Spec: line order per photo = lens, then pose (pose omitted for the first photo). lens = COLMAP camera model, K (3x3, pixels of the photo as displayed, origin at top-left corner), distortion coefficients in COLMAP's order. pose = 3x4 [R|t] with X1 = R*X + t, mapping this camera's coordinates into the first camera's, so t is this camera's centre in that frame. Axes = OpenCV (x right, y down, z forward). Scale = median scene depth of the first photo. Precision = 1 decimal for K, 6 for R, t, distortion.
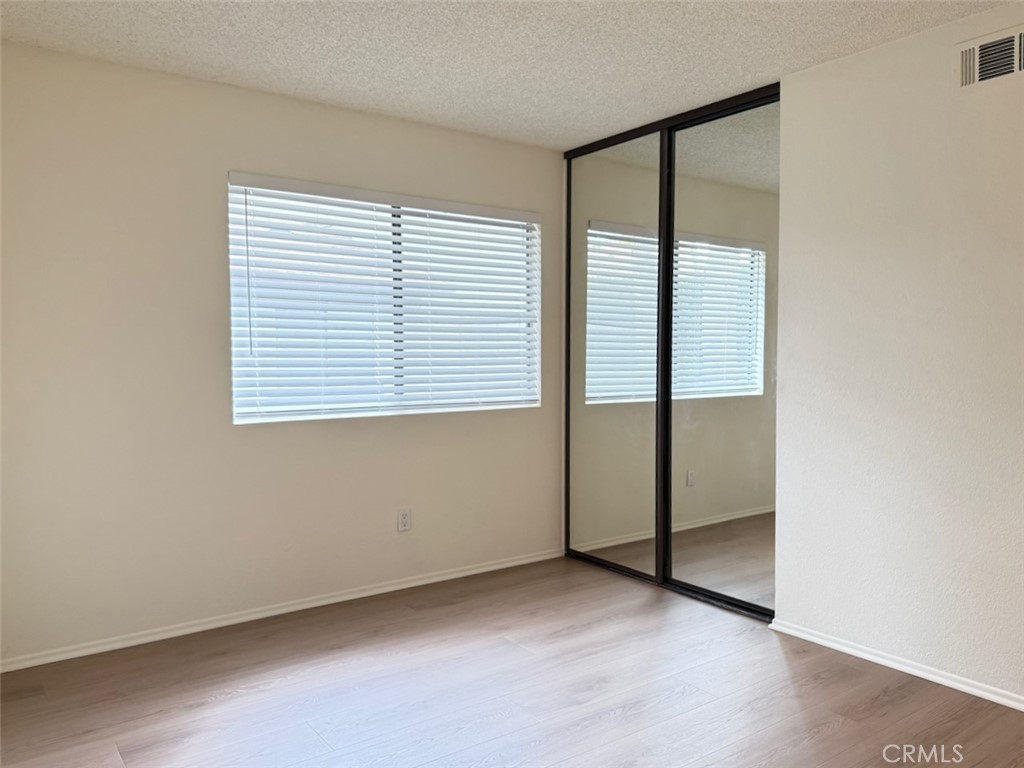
lens RADIAL K [[740.5, 0, 535.5], [0, 740.5, 384.7], [0, 0, 1]] dist [0.077925, -0.104595]
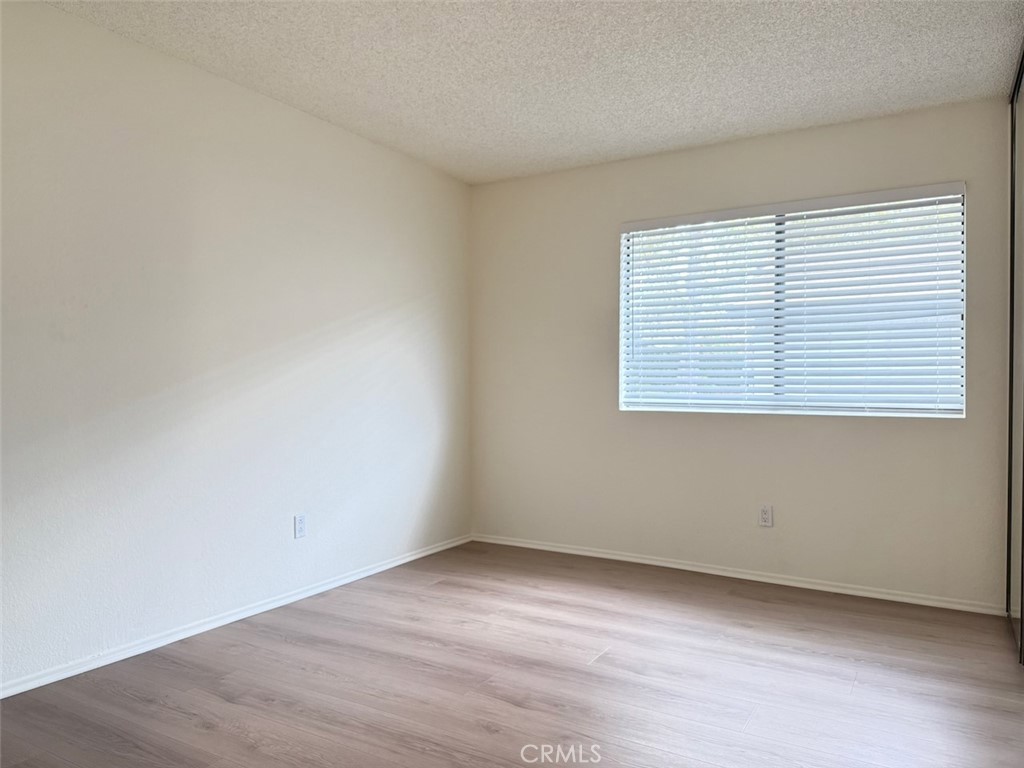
lens RADIAL K [[740.5, 0, 535.5], [0, 740.5, 384.7], [0, 0, 1]] dist [0.077925, -0.104595]
pose [[0.397827, 0.006468, -0.917438, 0.684224], [-0.039059, 0.999188, -0.009893, 0.023572], [0.916629, 0.039770, 0.397757, 0.299332]]
